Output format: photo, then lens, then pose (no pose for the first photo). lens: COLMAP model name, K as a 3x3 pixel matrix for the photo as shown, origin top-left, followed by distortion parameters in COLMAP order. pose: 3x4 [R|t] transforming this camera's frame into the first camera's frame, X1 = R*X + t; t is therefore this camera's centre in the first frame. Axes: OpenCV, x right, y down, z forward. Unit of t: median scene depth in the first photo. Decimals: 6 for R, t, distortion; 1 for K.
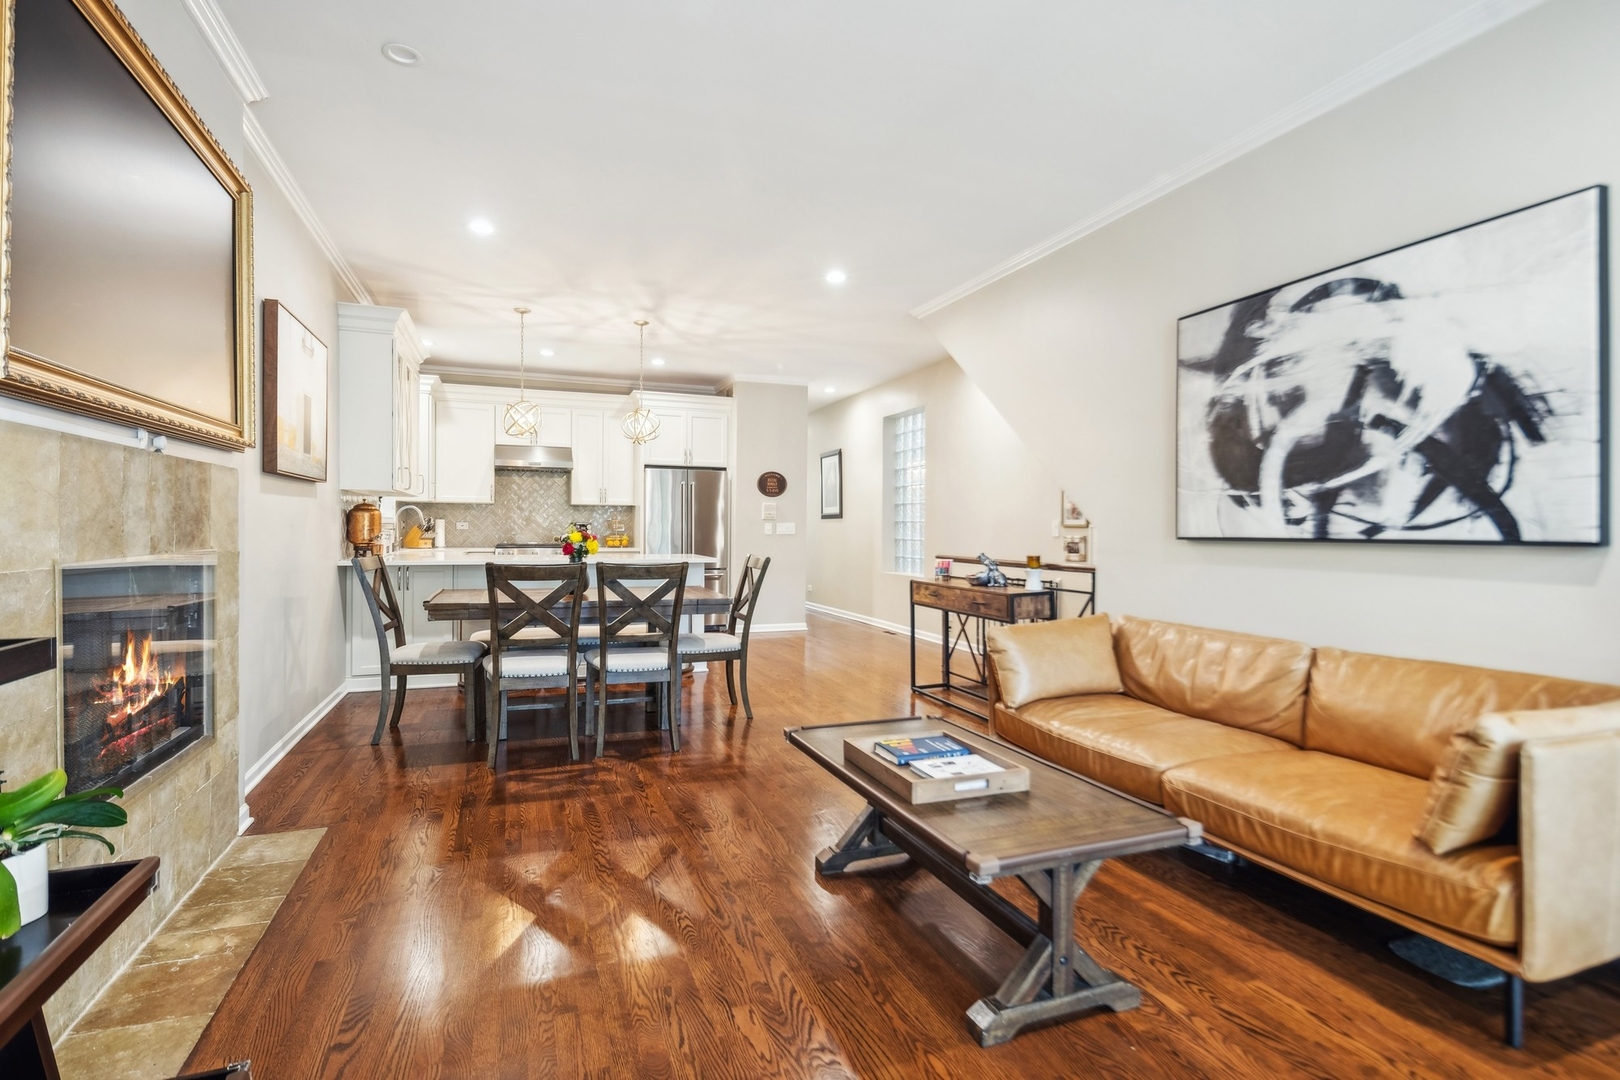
lens RADIAL K [[785.6, 0, 819.3], [0, 785.6, 540.0], [0, 0, 1]] dist [0.004698, -0.003763]
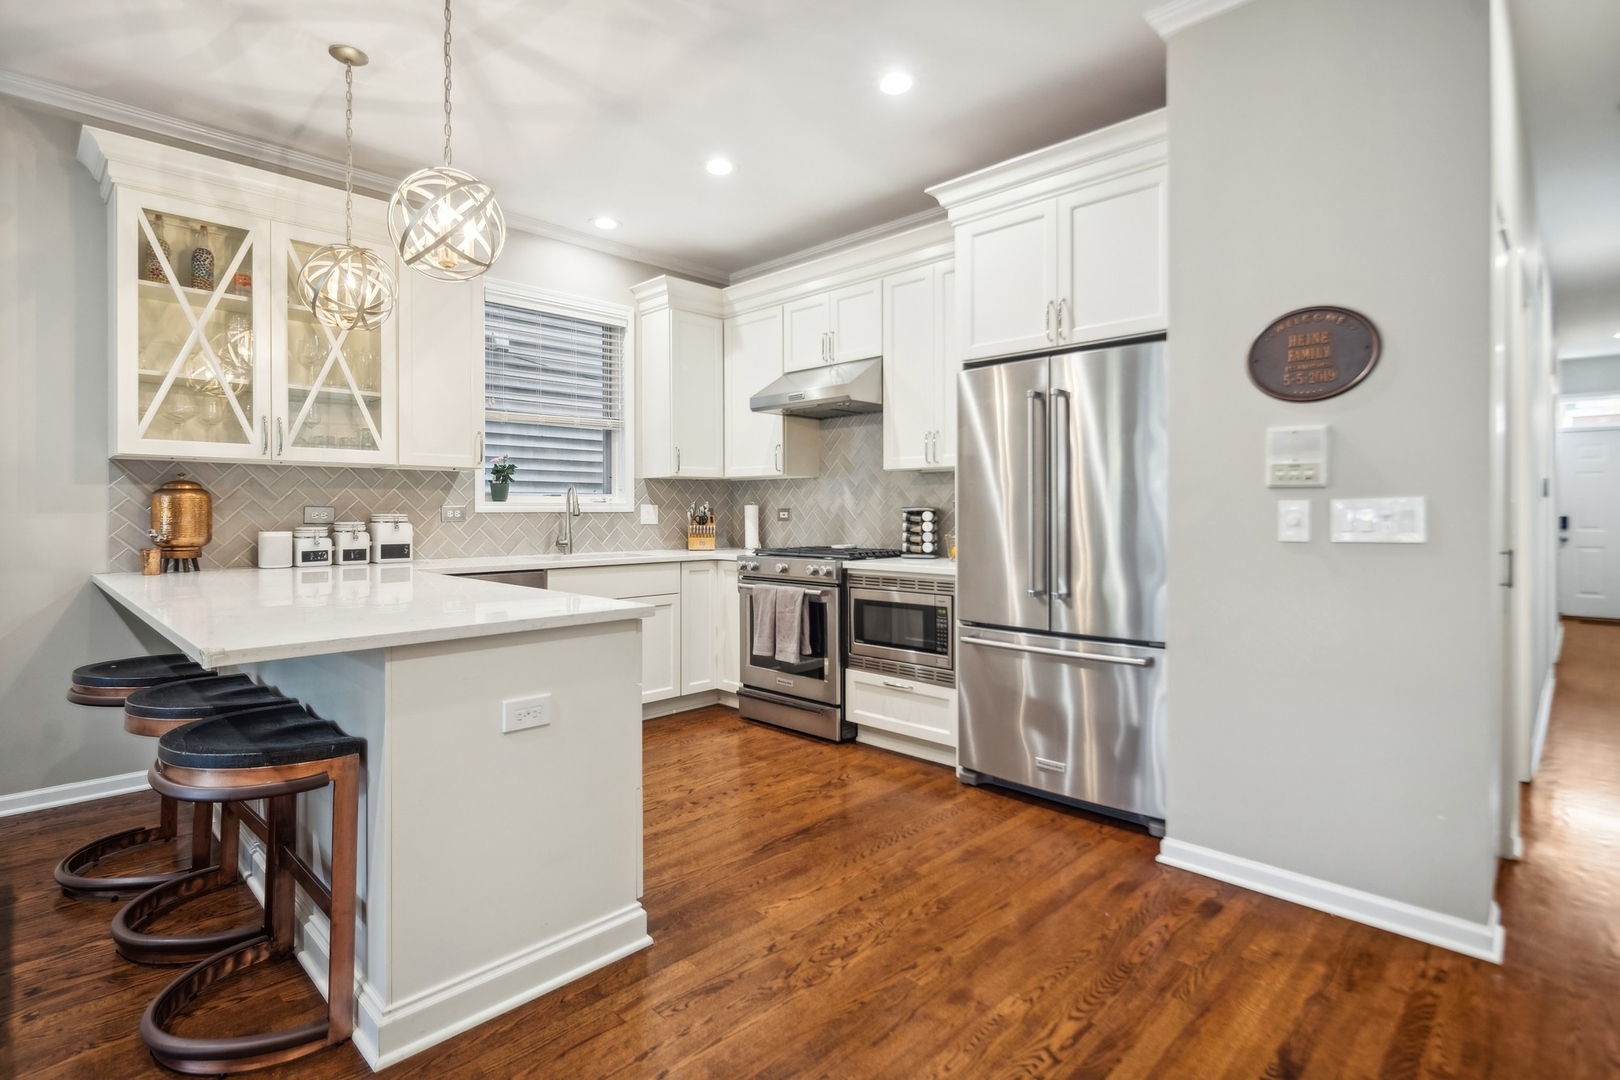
lens RADIAL K [[785.6, 0, 810.6], [0, 785.6, 515.9], [0, 0, 1]] dist [0.004698, -0.003763]
pose [[0.413021, -0.002201, -0.910719, 0.162595], [-0.011308, 0.999908, -0.007545, -0.017249], [0.910651, 0.013414, 0.412958, 1.065403]]
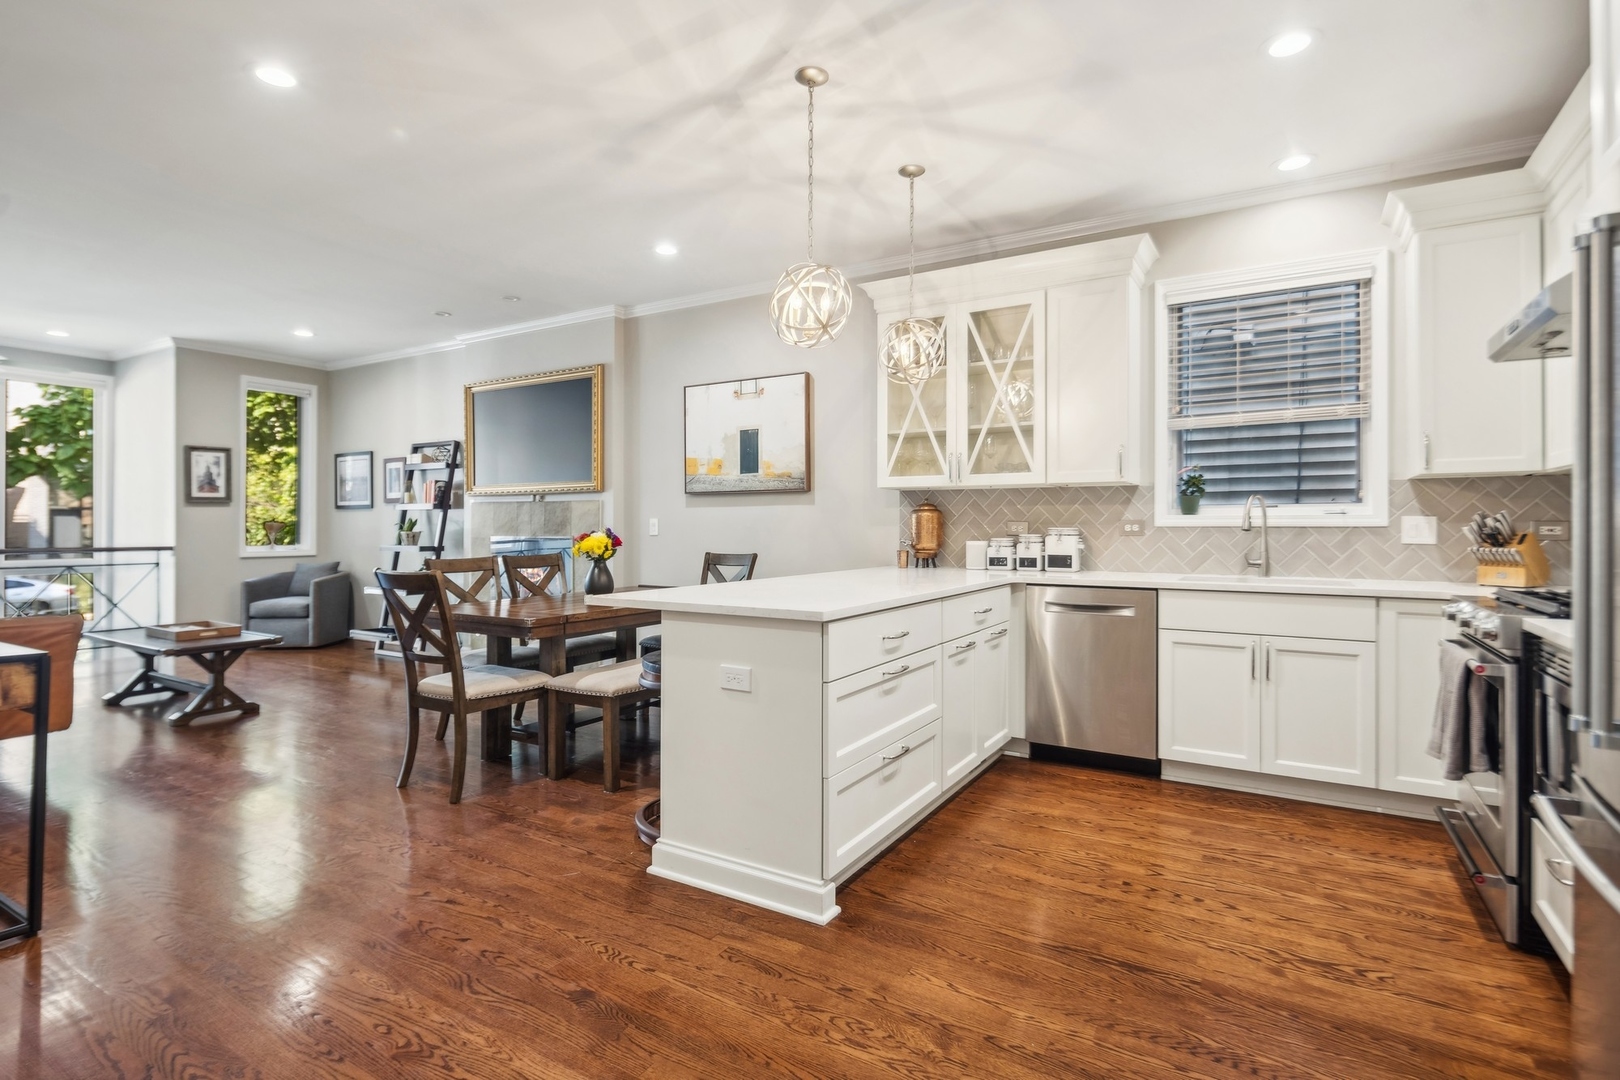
lens RADIAL K [[785.6, 0, 813.6], [0, 785.6, 527.6], [0, 0, 1]] dist [0.004698, -0.003763]
pose [[-0.787348, -0.007364, -0.616464, 0.051686], [-0.017417, 0.999795, 0.010302, -0.023212], [0.616262, 0.018848, -0.787316, 1.439199]]
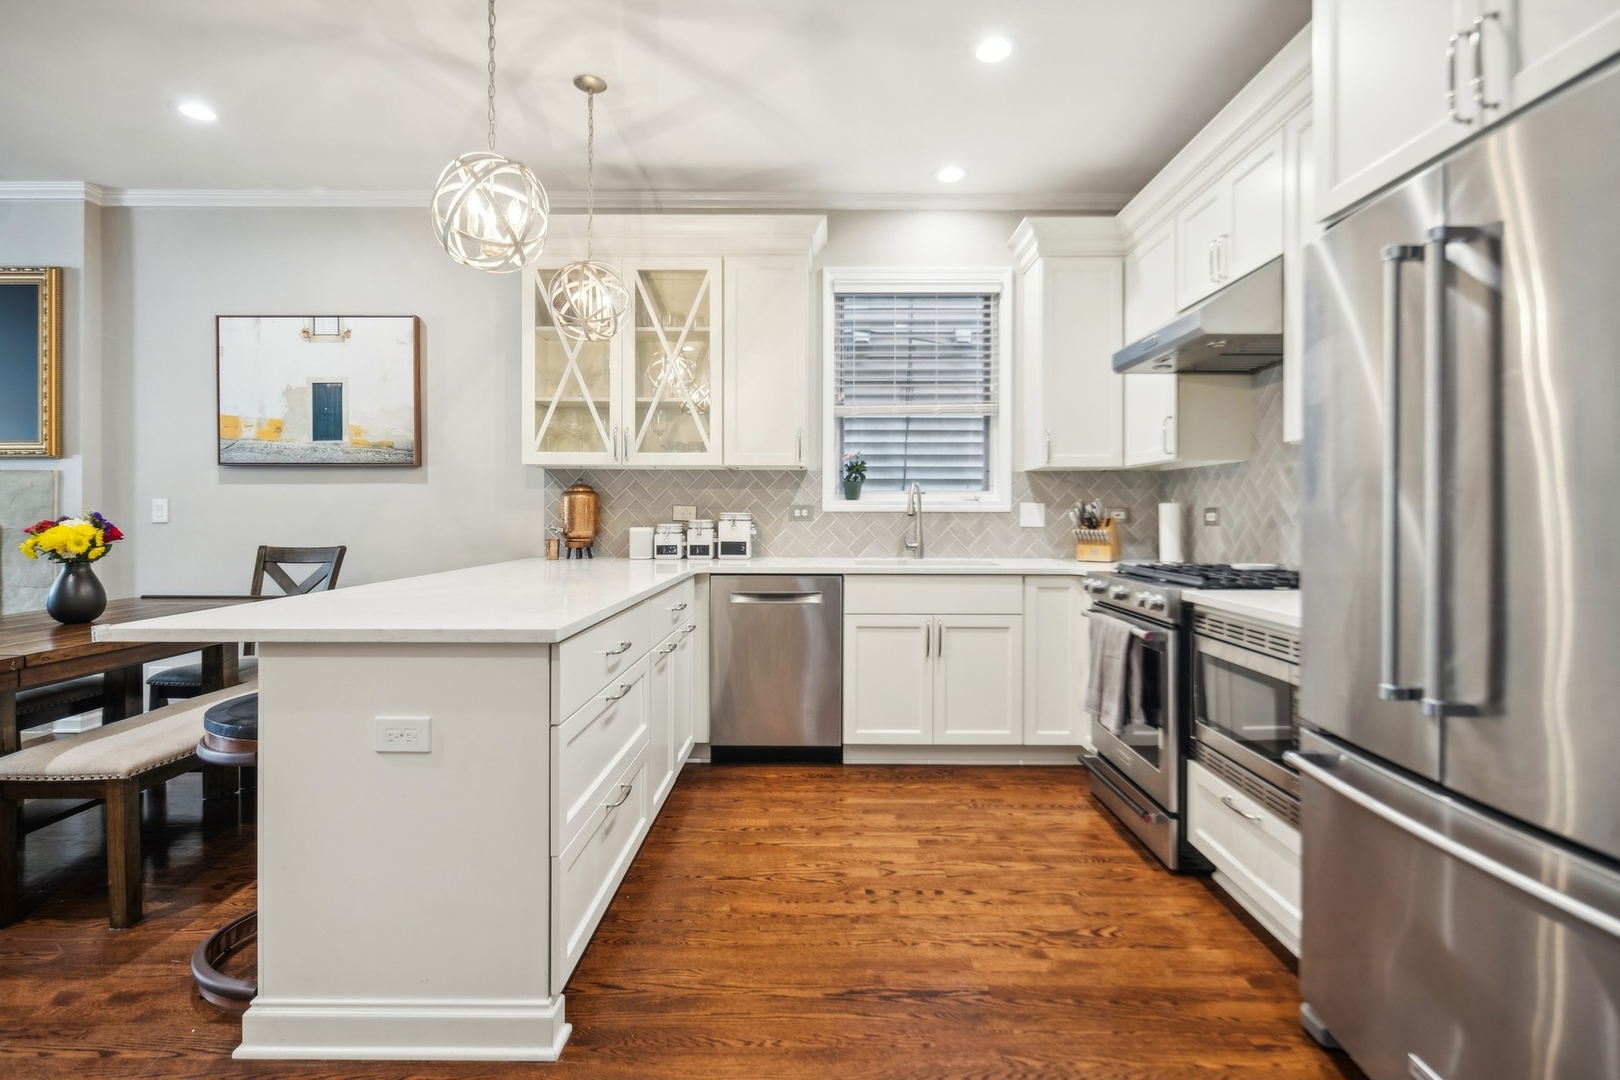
lens RADIAL K [[785.6, 0, 819.9], [0, 785.6, 516.4], [0, 0, 1]] dist [0.004698, -0.003763]
pose [[-0.361239, -0.003094, -0.932468, 0.036934], [-0.021391, 0.999759, 0.004970, -0.021416], [0.932228, 0.021742, -0.361218, 1.329192]]
